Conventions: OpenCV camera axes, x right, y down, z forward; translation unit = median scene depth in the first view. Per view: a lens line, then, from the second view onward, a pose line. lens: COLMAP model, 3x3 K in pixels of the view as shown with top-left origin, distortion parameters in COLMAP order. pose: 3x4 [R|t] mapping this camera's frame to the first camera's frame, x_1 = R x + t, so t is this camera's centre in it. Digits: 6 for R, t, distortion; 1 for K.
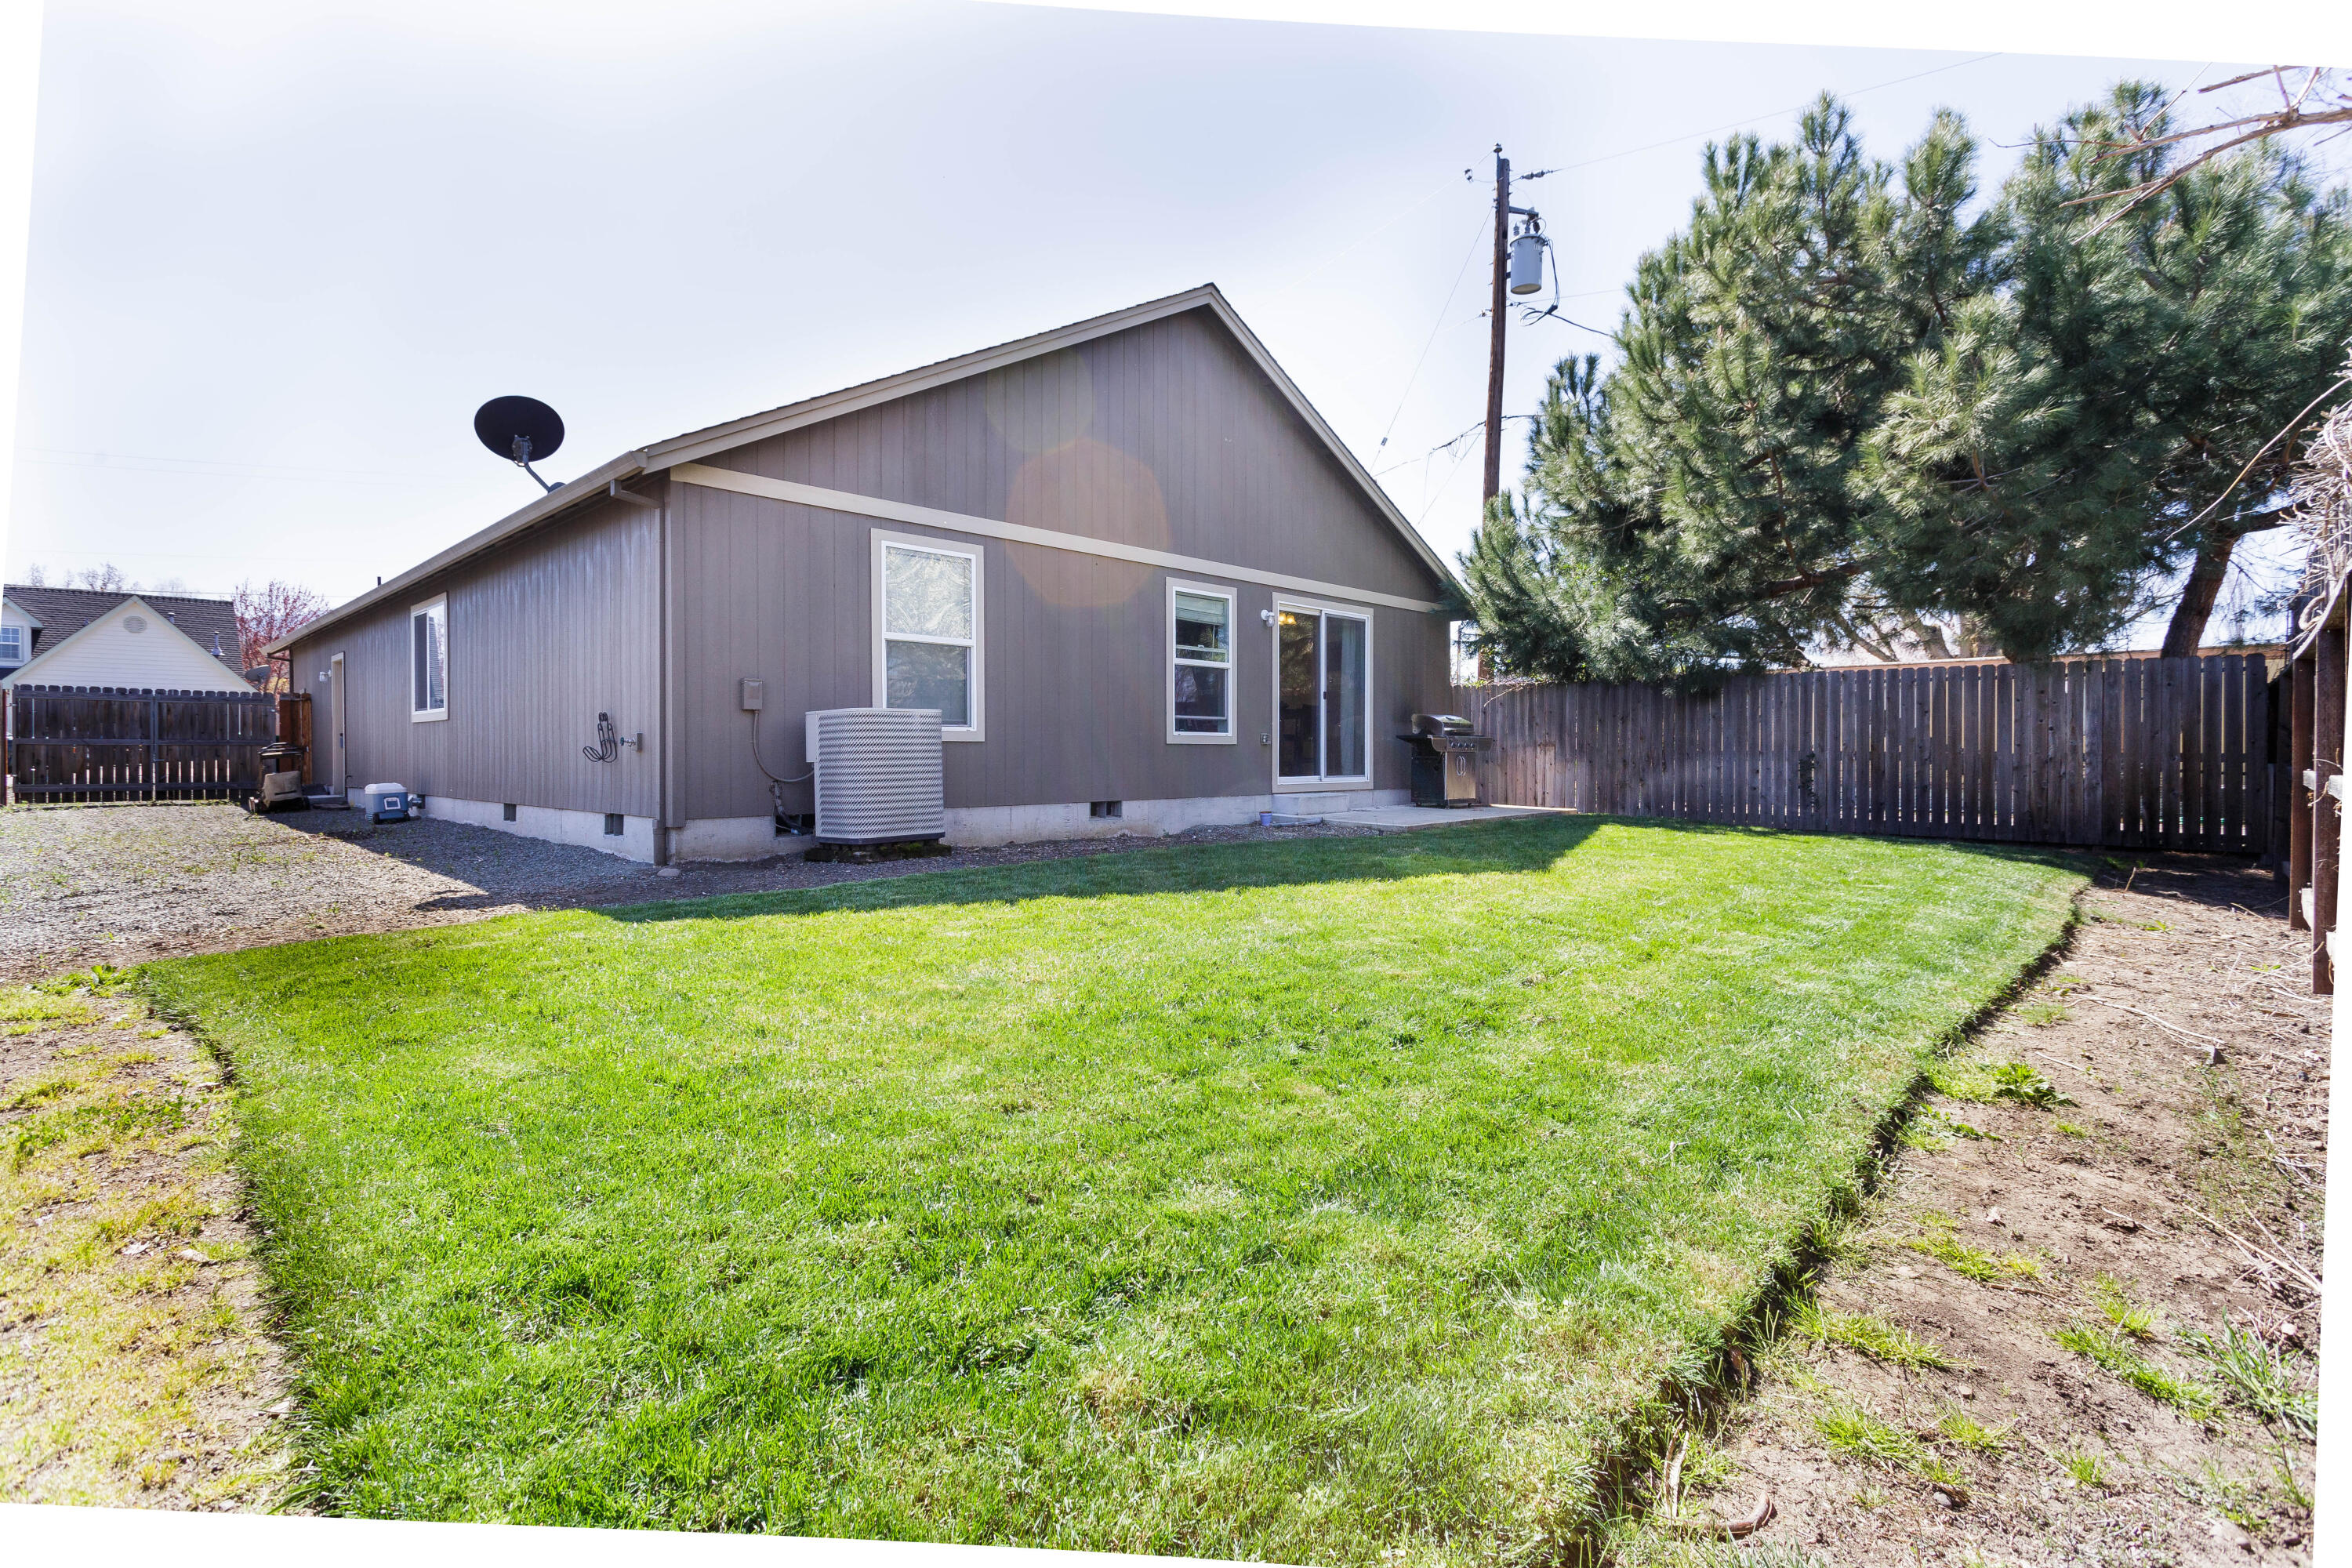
lens RADIAL K [[1099.3, 0, 1180.7], [0, 1099.3, 766.3], [0, 0, 1]] dist [-0.003030, 0.006270]
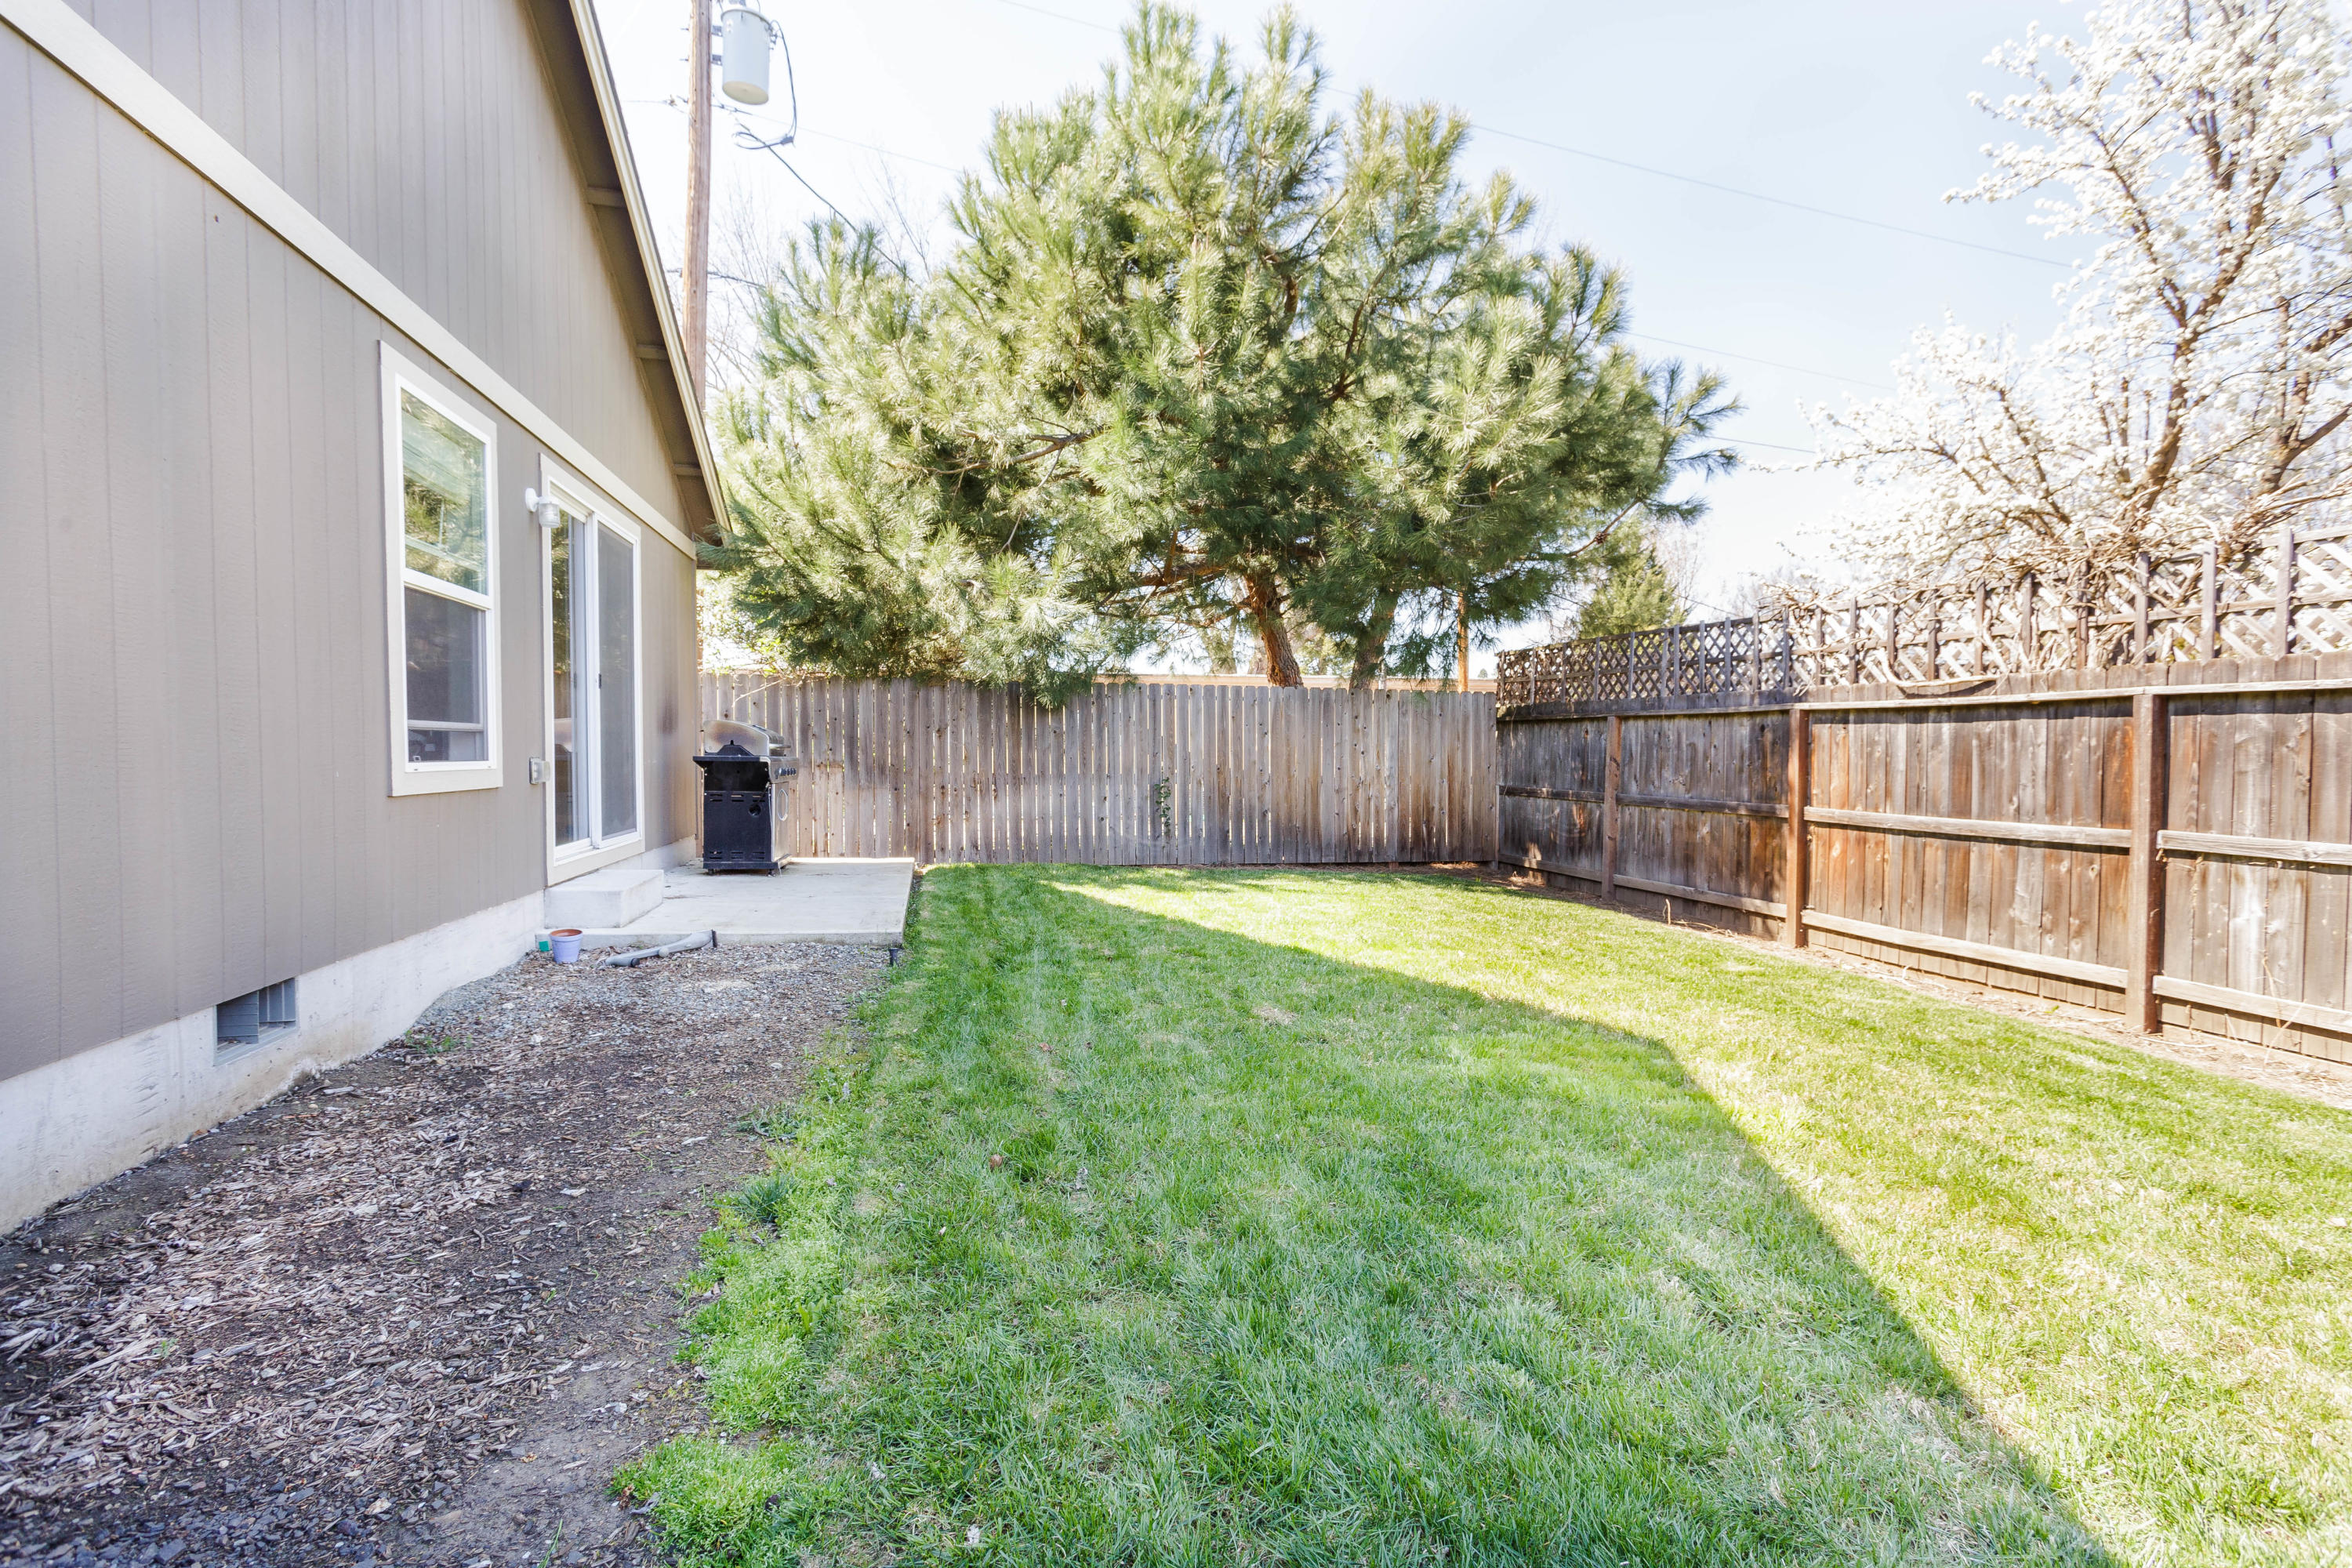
lens RADIAL K [[1110.6, 0, 1176.0], [0, 1110.6, 784.0], [0, 0, 1]] dist [-0.000138, 0.000141]
pose [[0.549534, -0.025059, 0.835096, -0.244976], [0.006544, 0.999649, 0.025690, -0.044505], [-0.835446, -0.008653, 0.549504, 0.776828]]
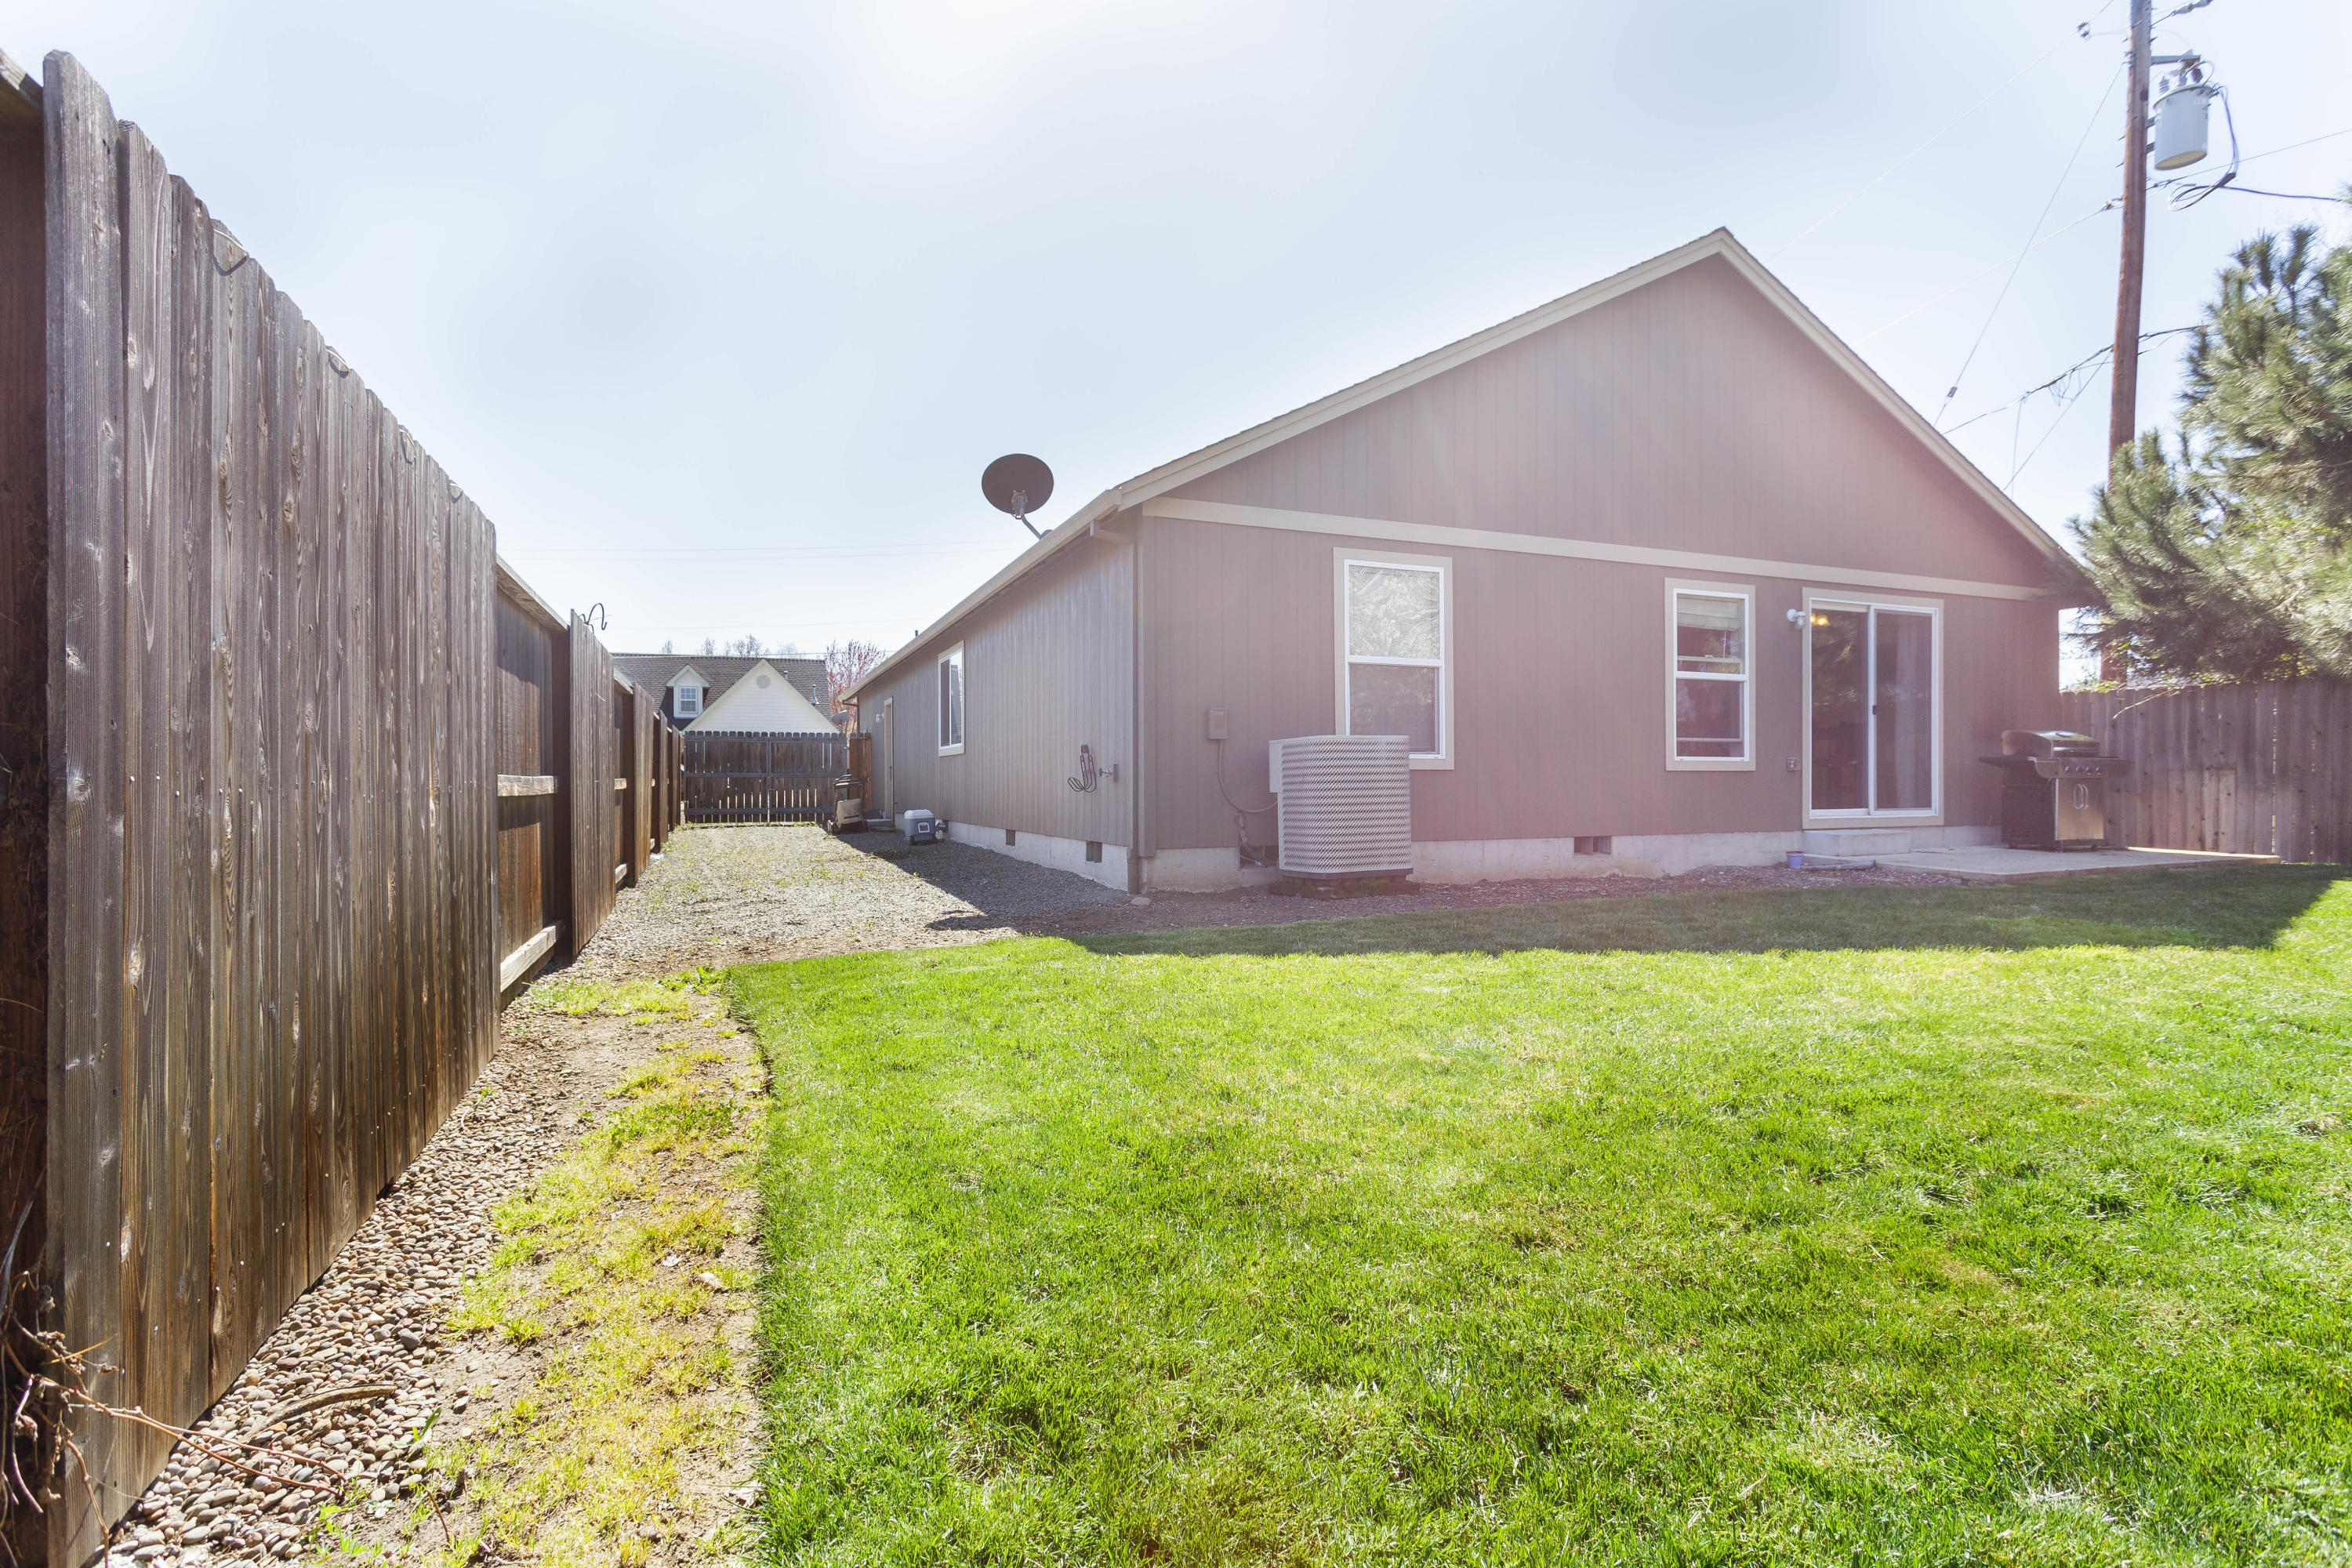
lens RADIAL K [[1099.3, 0, 1180.7], [0, 1099.3, 766.3], [0, 0, 1]] dist [-0.003030, 0.006270]
pose [[0.918810, -0.008533, -0.394607, -0.030771], [-0.001208, 0.999701, -0.024430, -0.003181], [0.394697, 0.022923, 0.918525, 0.079775]]
